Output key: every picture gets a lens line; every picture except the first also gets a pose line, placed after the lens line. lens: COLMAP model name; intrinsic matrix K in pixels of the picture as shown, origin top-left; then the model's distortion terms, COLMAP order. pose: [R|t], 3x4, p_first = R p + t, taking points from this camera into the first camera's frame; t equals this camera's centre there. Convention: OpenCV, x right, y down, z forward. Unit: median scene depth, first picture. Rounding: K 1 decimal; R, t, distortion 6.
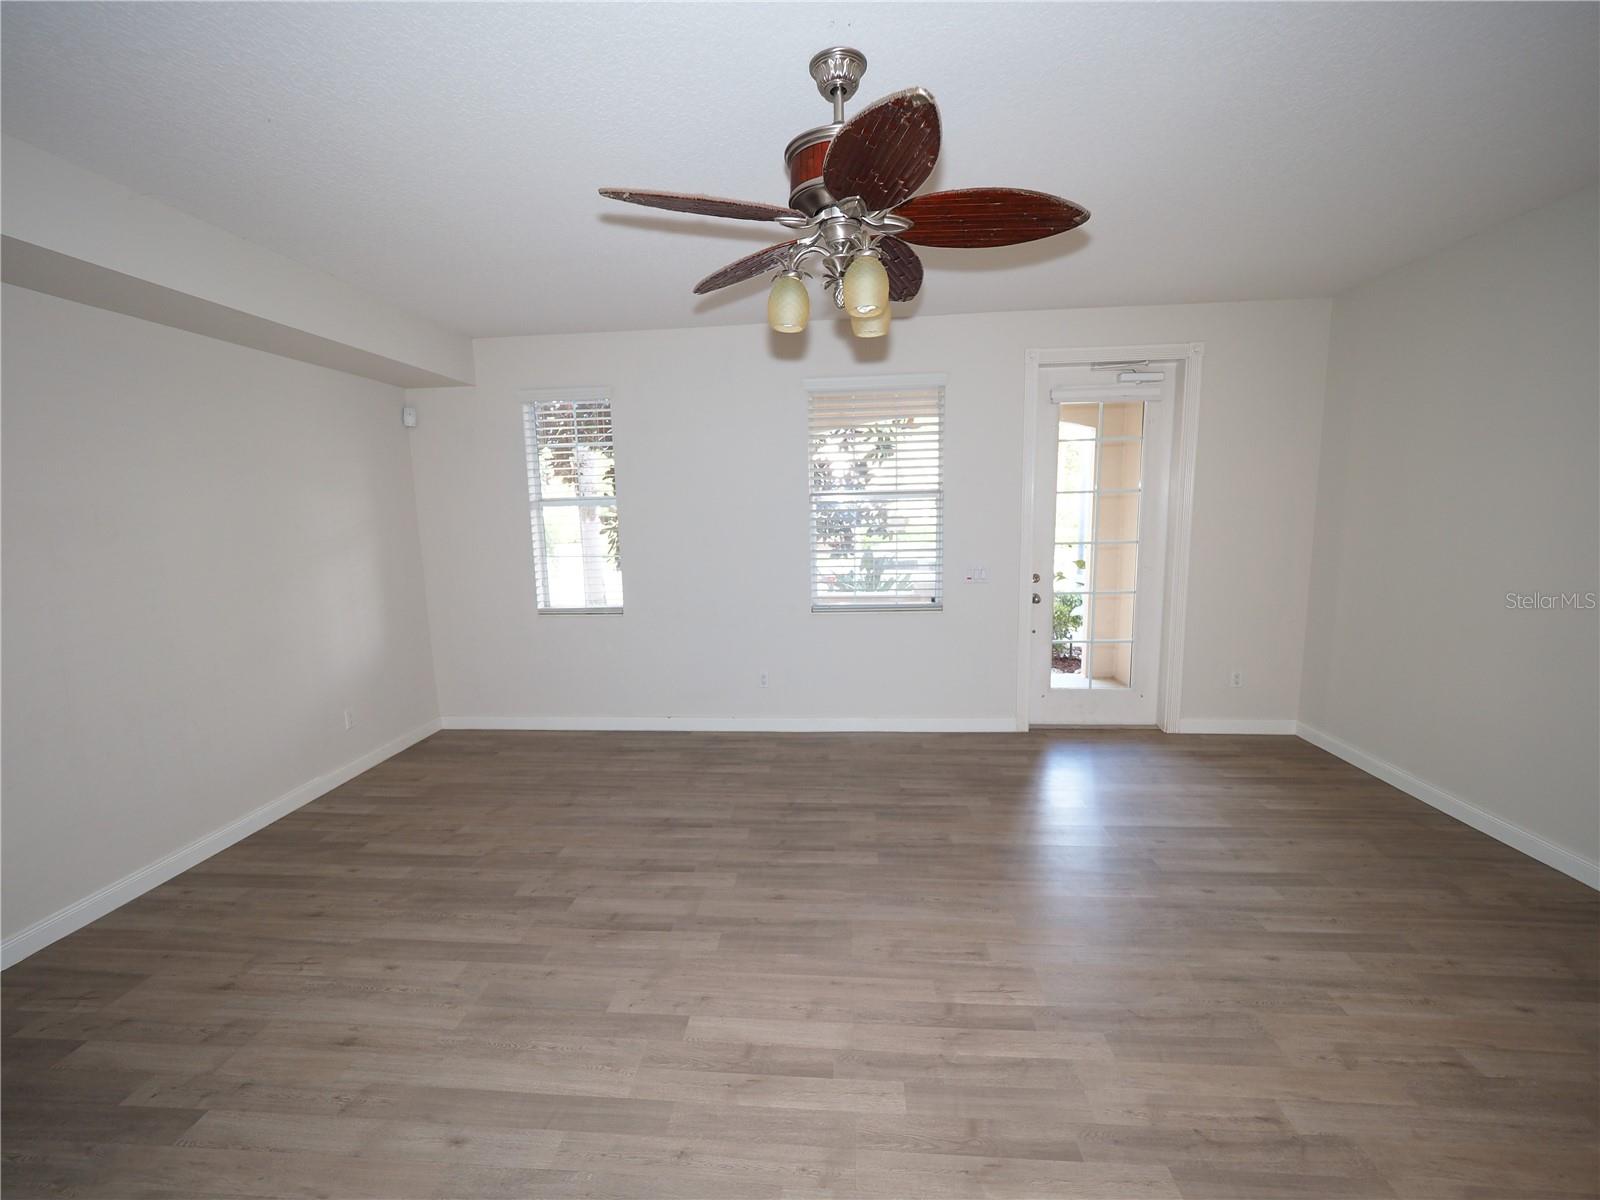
lens RADIAL K [[647.7, 0, 800.0], [0, 647.7, 600.0], [0, 0, 1]] dist [-0.029976, 0.006162]
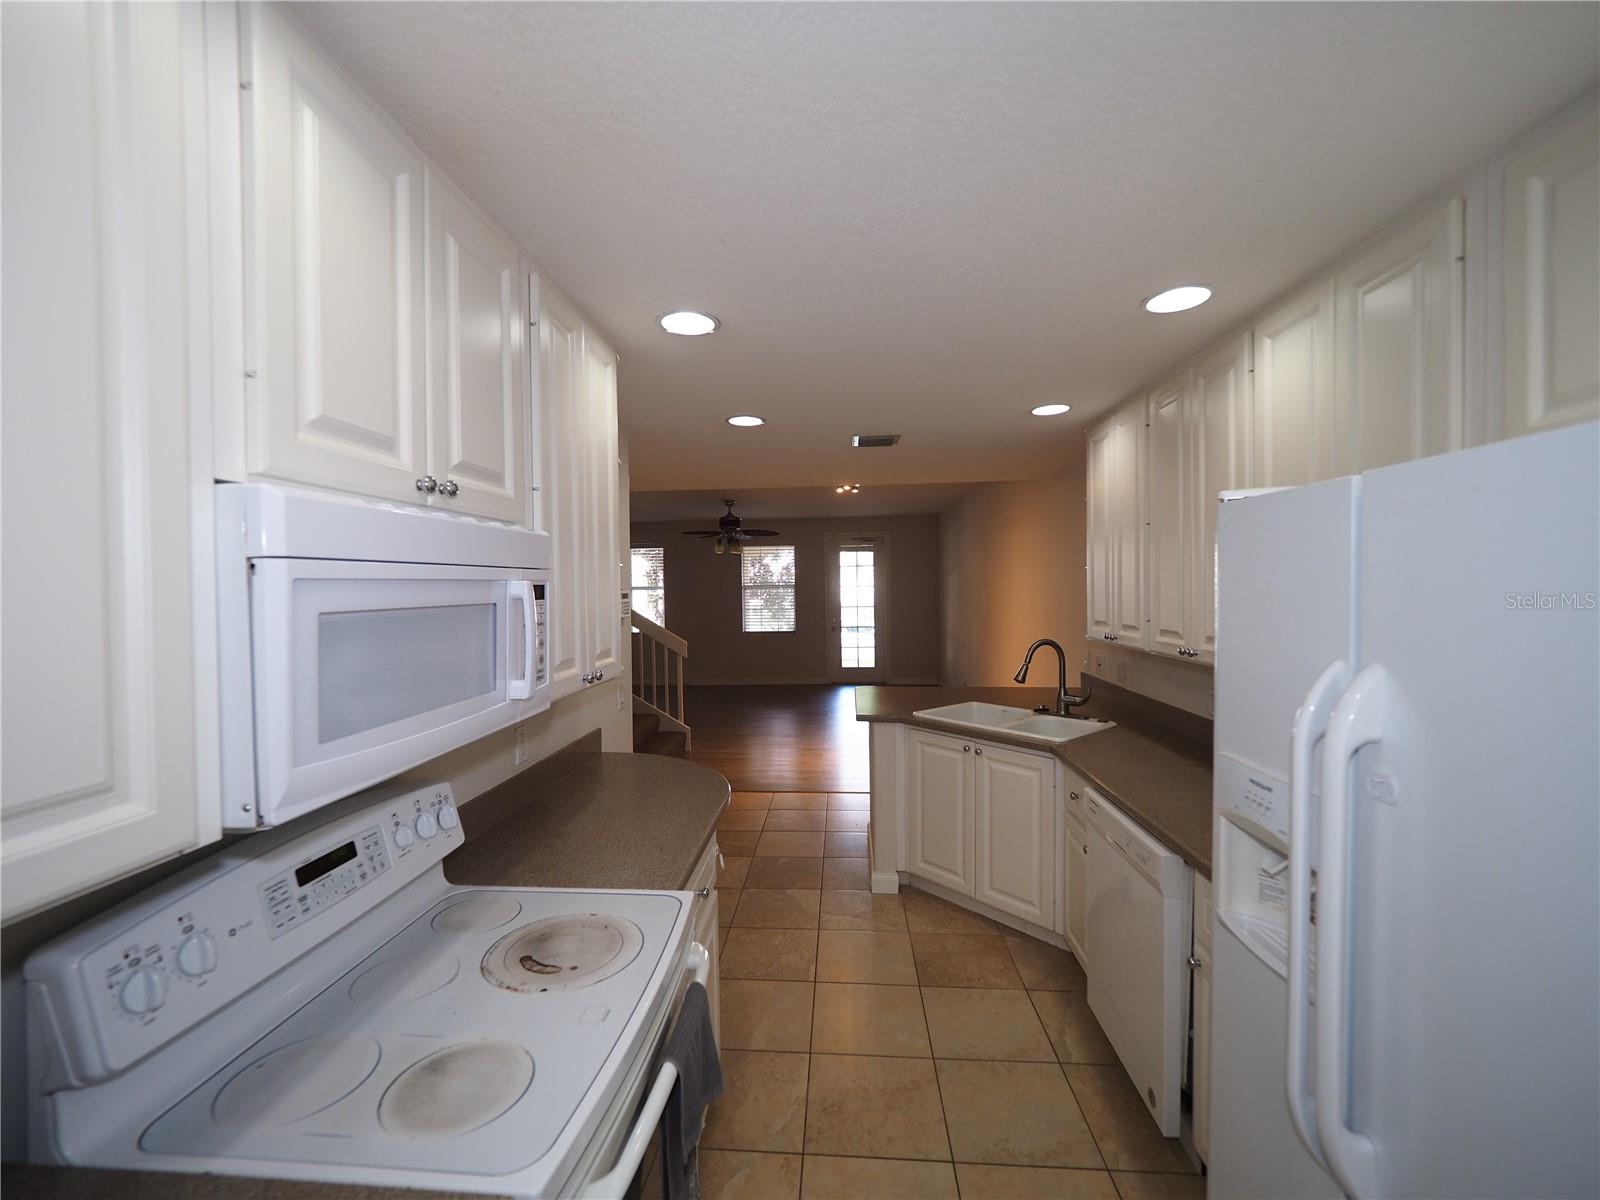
lens RADIAL K [[647.7, 0, 800.0], [0, 647.7, 600.0], [0, 0, 1]] dist [-0.029976, 0.006162]
pose [[0.999896, 0.010856, 0.009498, 0.211715], [-0.009570, 0.991947, -0.126289, 0.195953], [-0.010793, 0.126185, 0.991948, -1.428850]]
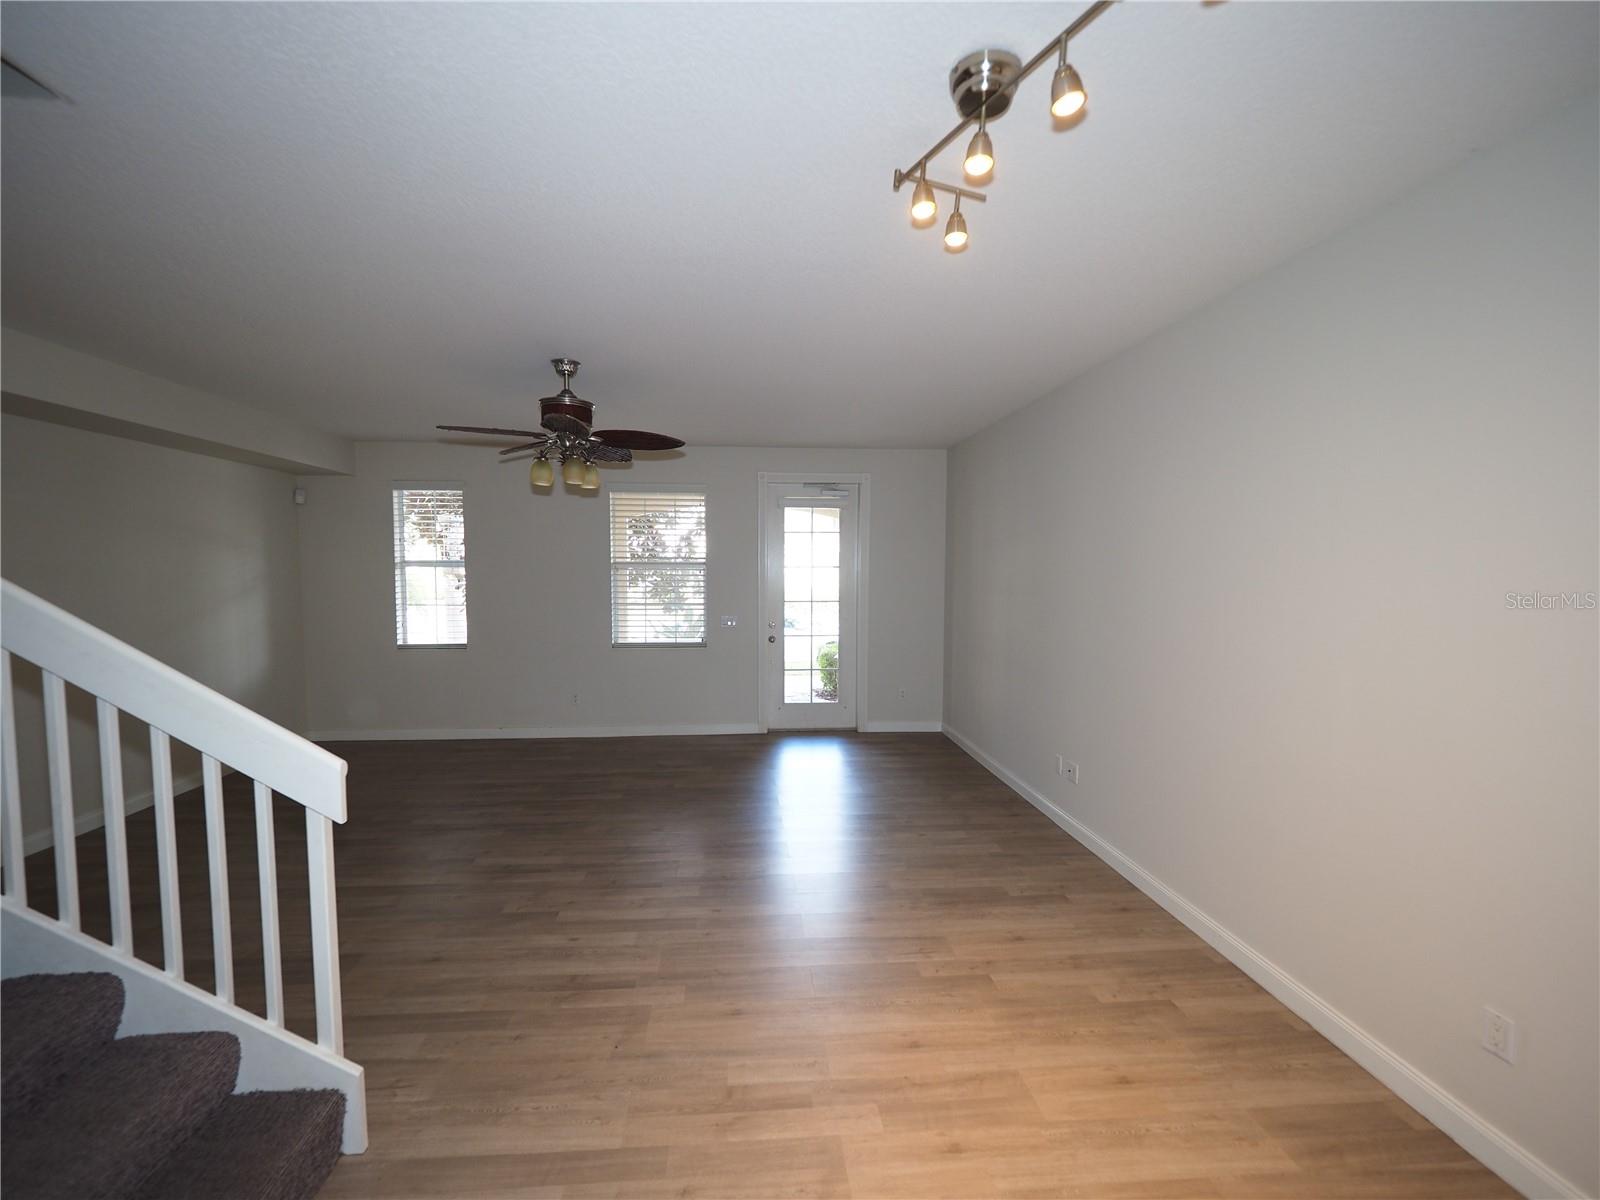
lens RADIAL K [[647.7, 0, 800.0], [0, 647.7, 600.0], [0, 0, 1]] dist [-0.029976, 0.006162]
pose [[0.984965, 0.017124, 0.171901, 0.177665], [-0.000341, 0.995265, -0.097194, 0.050690], [-0.172752, 0.095674, 0.980308, -0.434303]]
